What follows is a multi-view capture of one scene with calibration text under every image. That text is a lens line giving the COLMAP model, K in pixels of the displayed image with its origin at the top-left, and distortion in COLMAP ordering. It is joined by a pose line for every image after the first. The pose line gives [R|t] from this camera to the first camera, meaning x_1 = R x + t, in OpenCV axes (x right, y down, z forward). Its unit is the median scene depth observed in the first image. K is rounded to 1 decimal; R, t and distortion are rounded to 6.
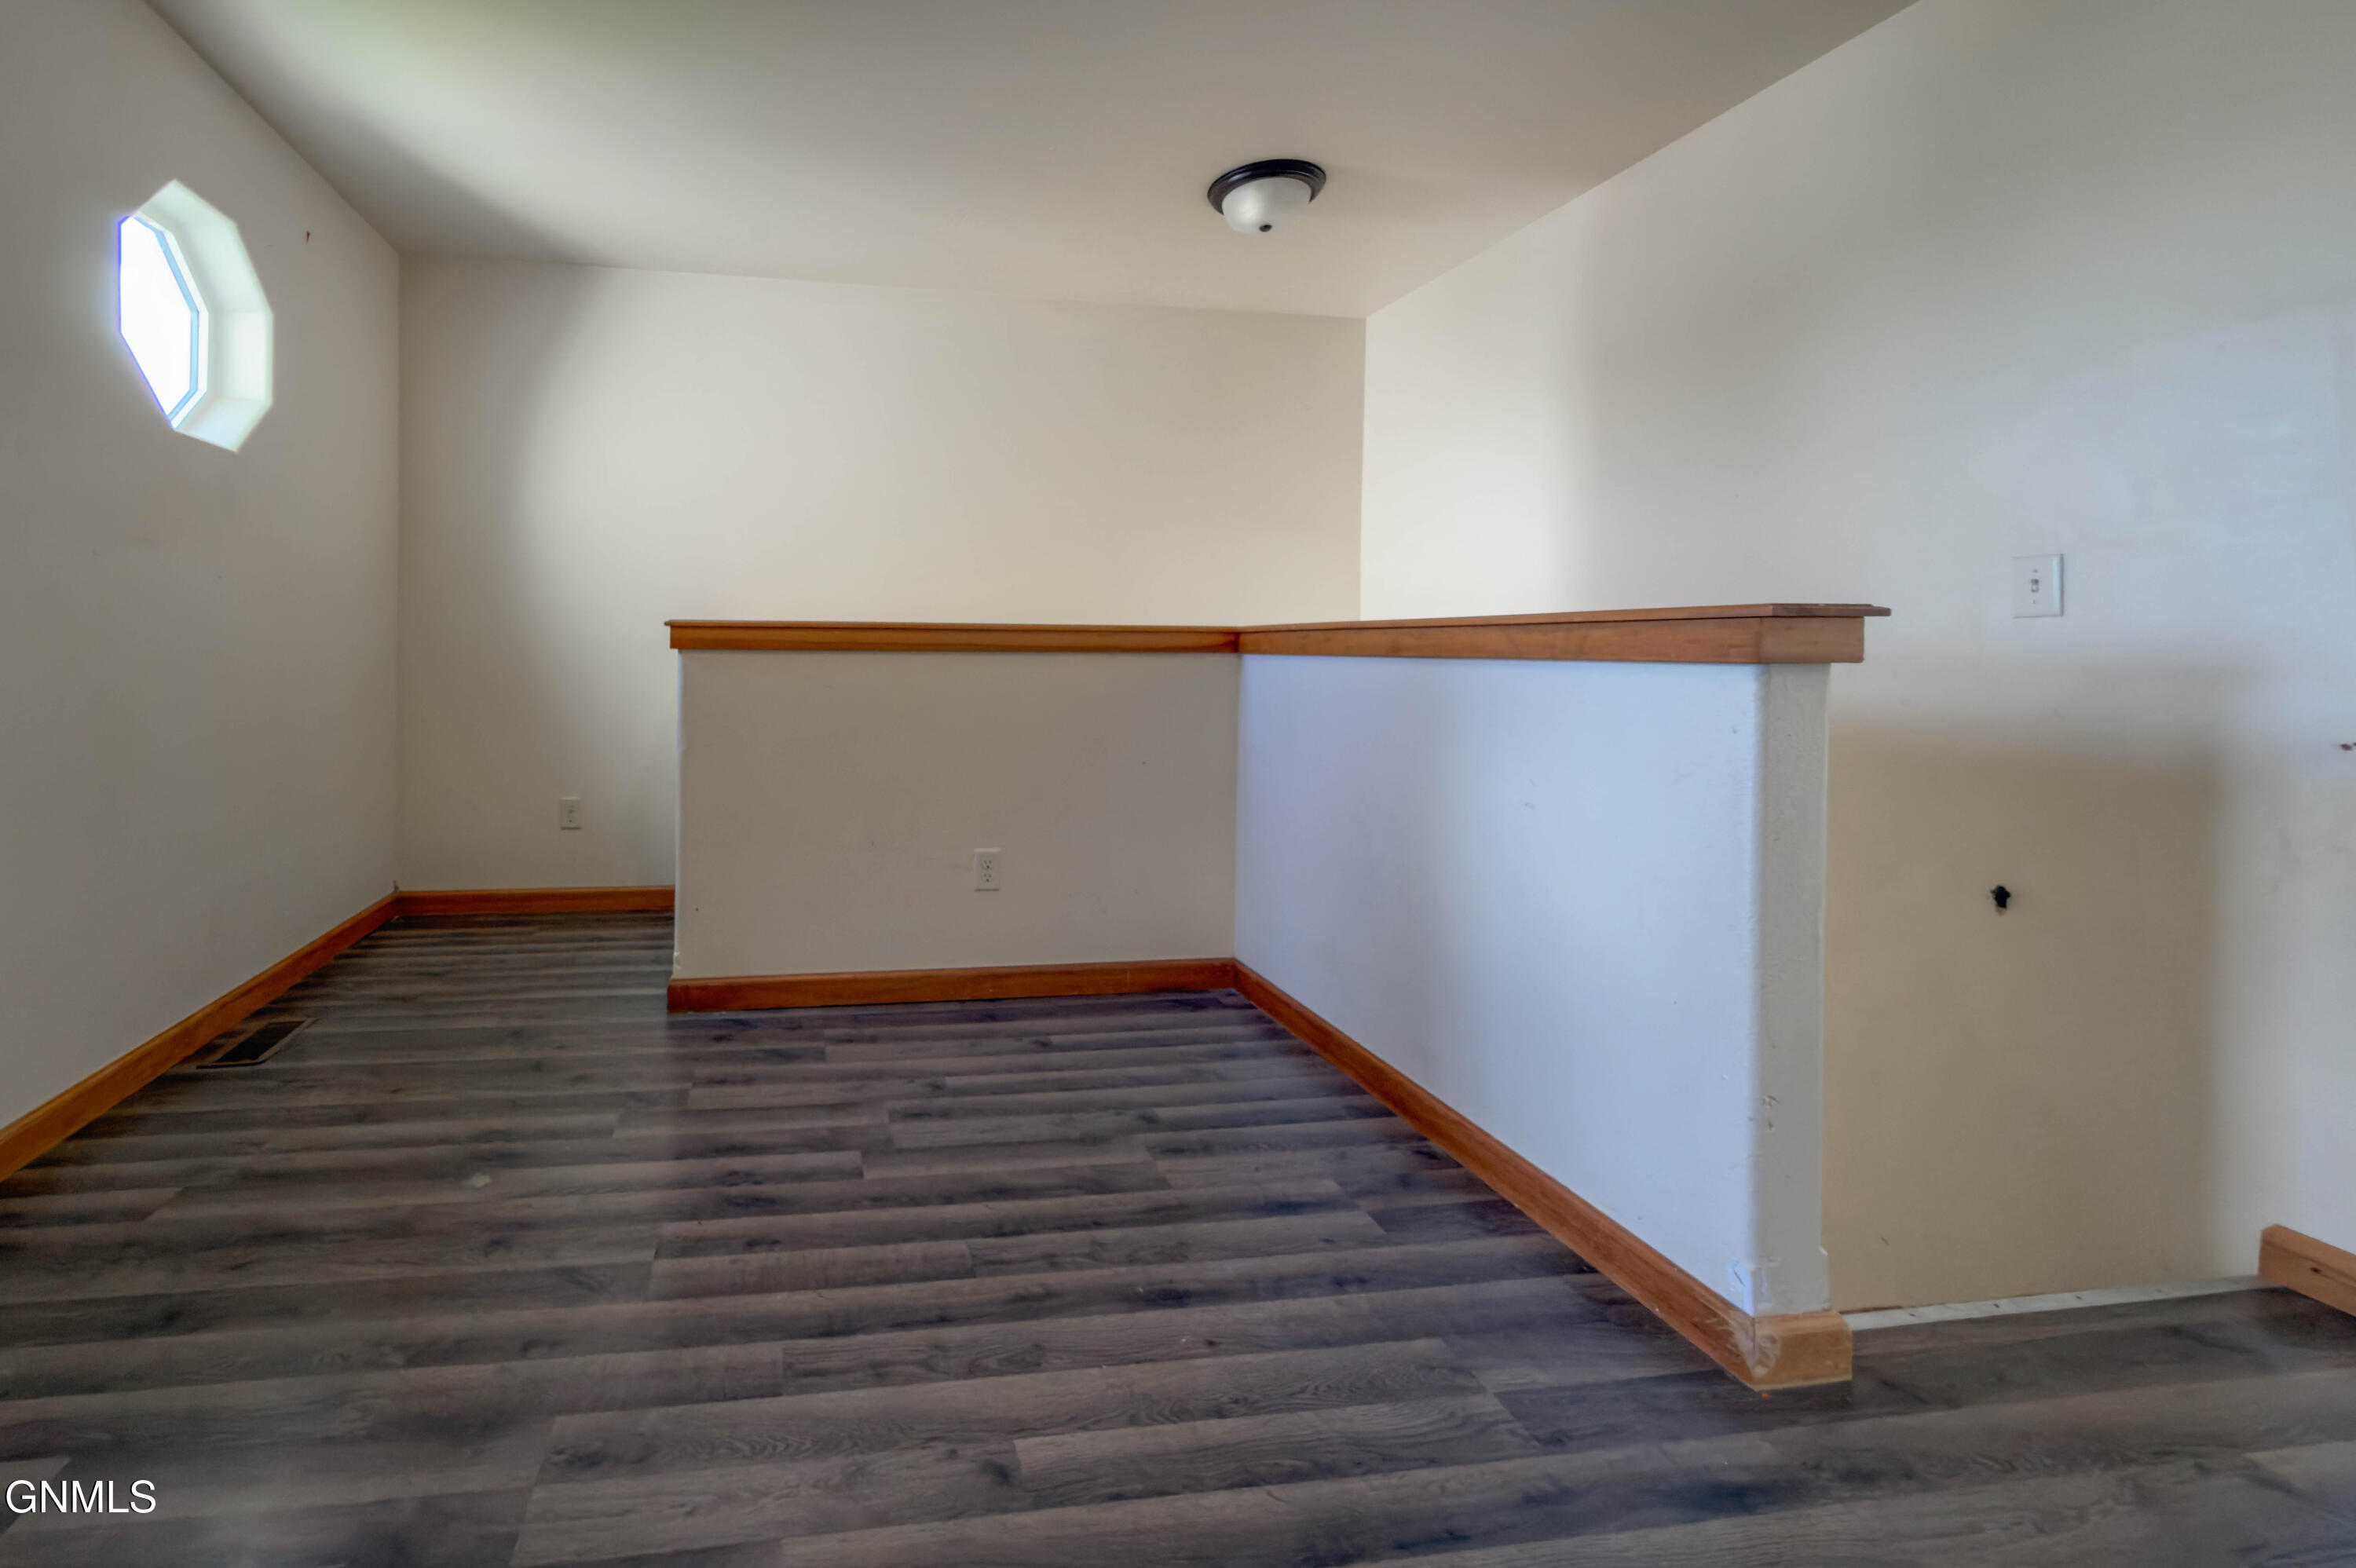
lens RADIAL K [[882.0, 0, 1177.8], [0, 882.0, 801.8], [0, 0, 1]] dist [-0.005580, 0.000210]
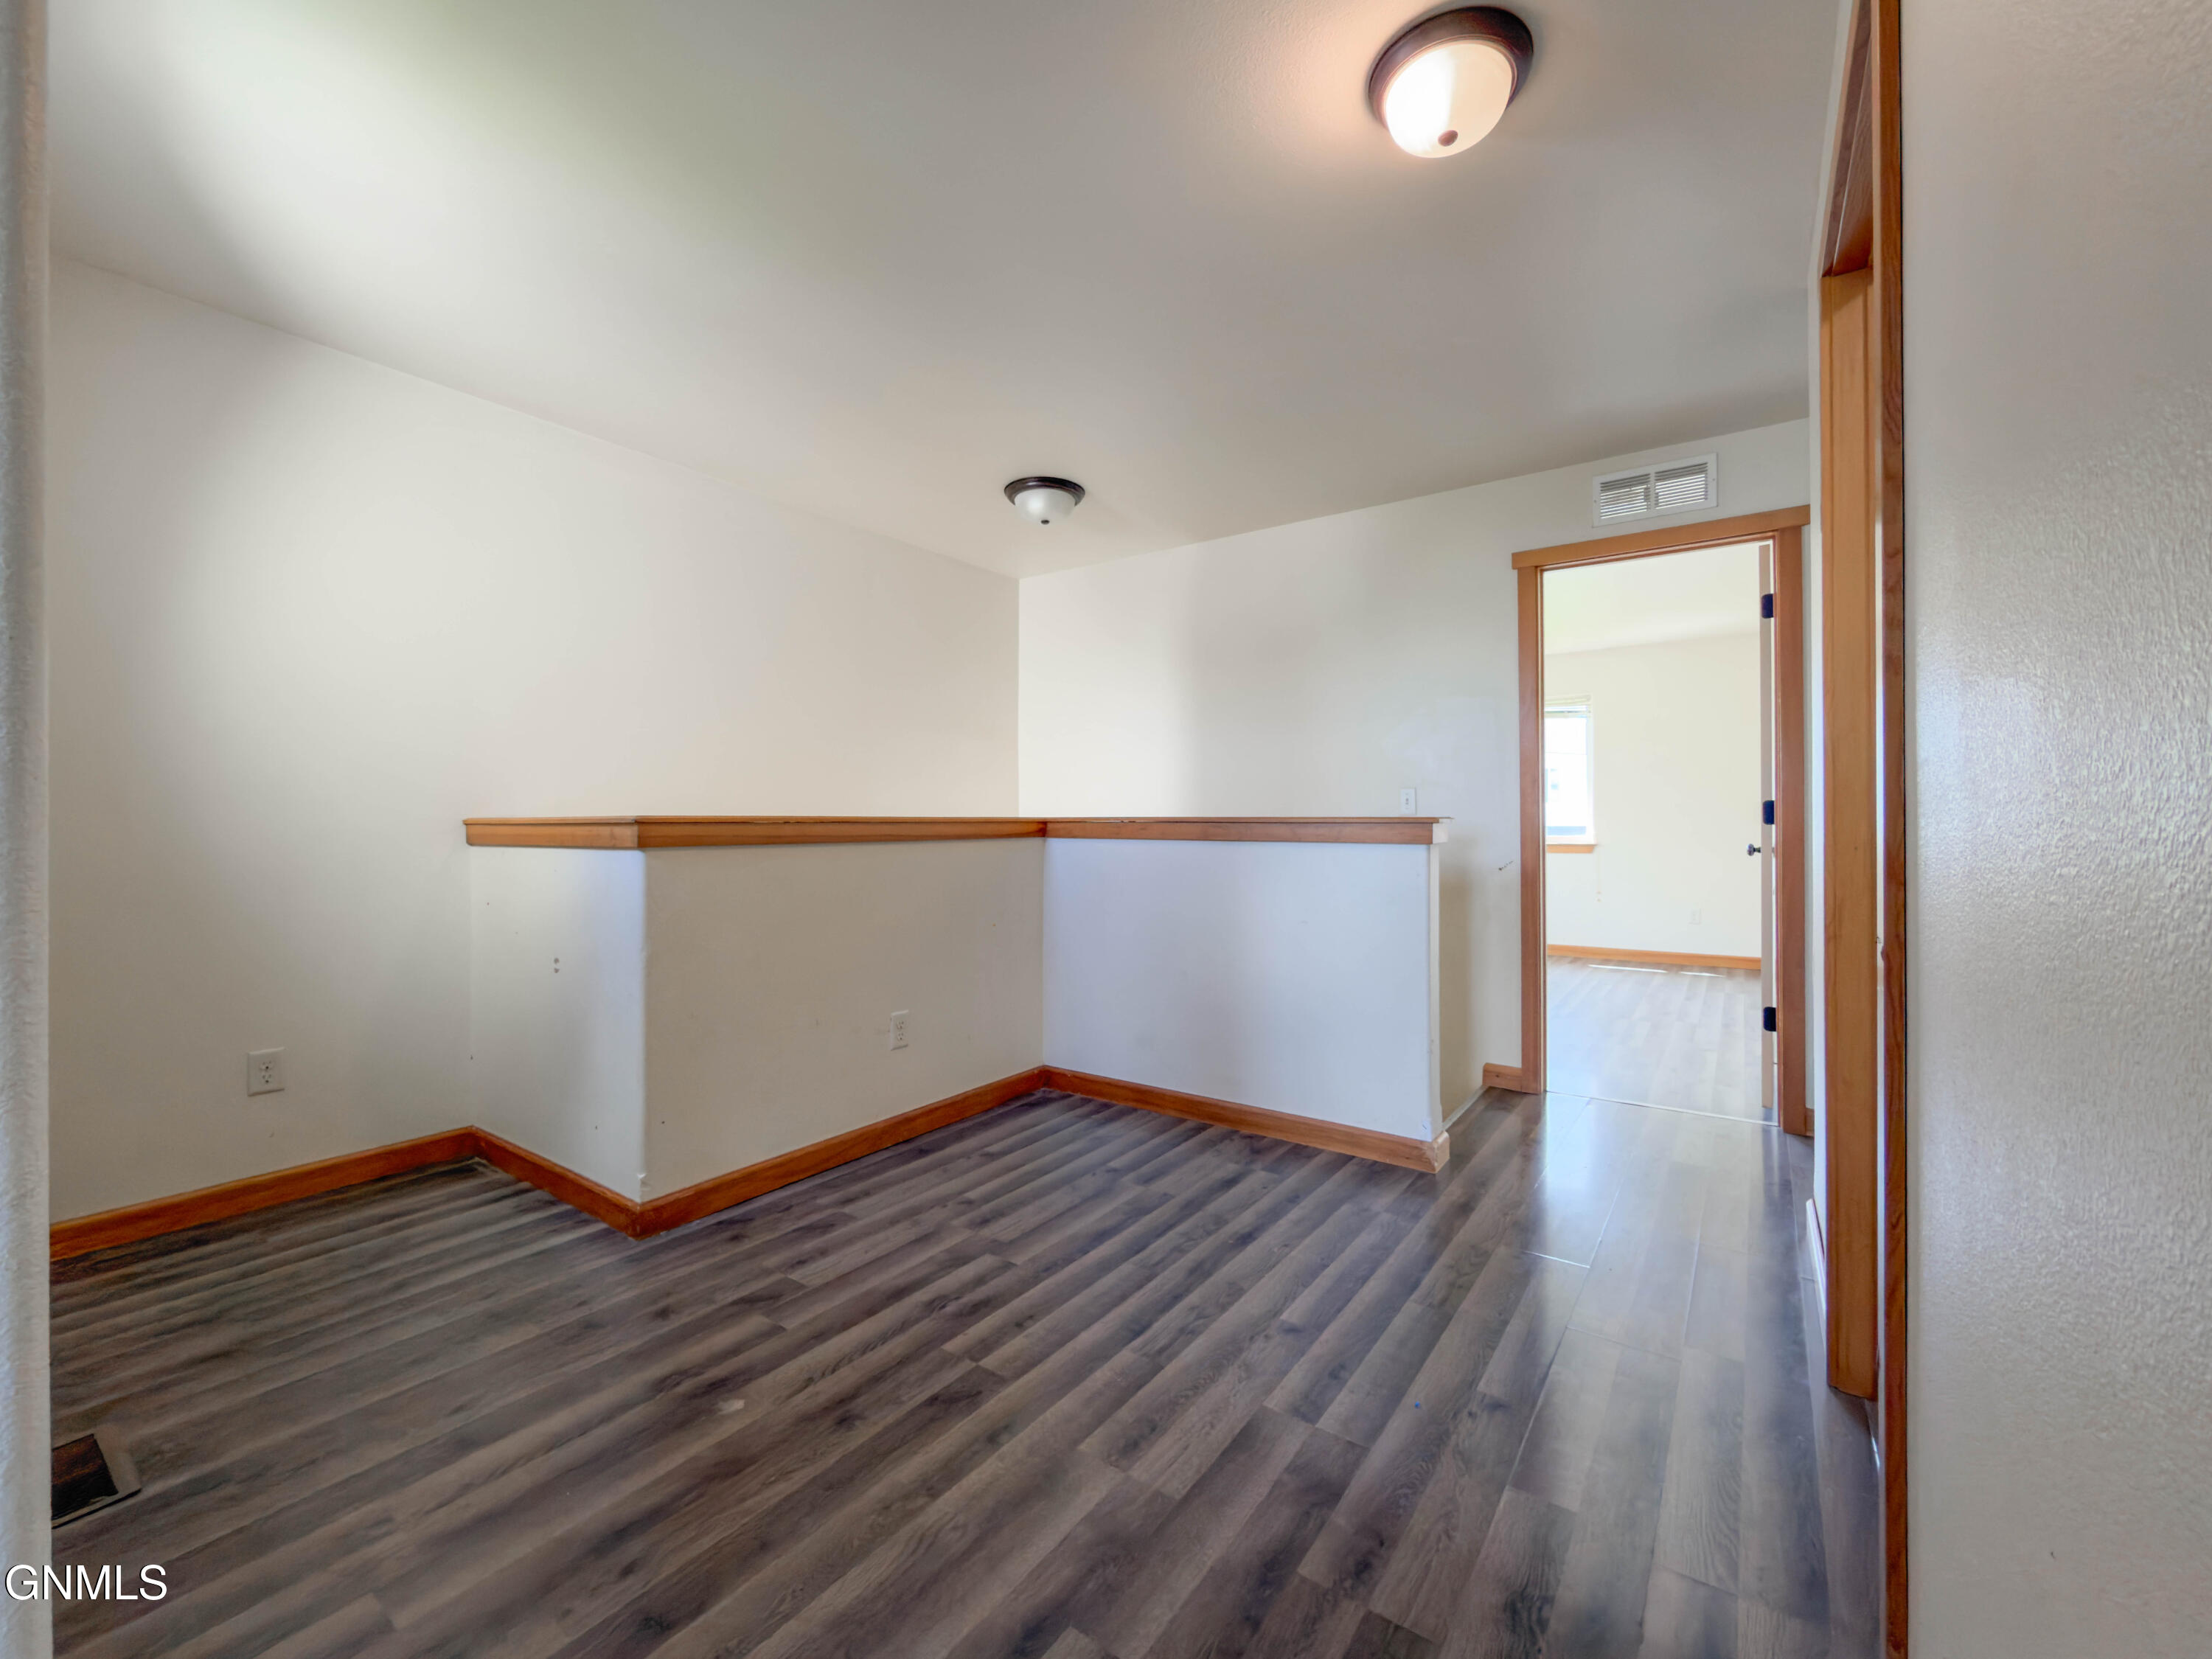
lens RADIAL K [[900.3, 0, 1080.4], [0, 900.3, 829.2], [0, 0, 1]] dist [-0.002329, -0.000062]
pose [[0.695794, -0.011142, 0.718155, -1.207747], [0.119054, 0.987837, -0.100021, -0.041313], [-0.708306, 0.155094, 0.688658, -0.030727]]
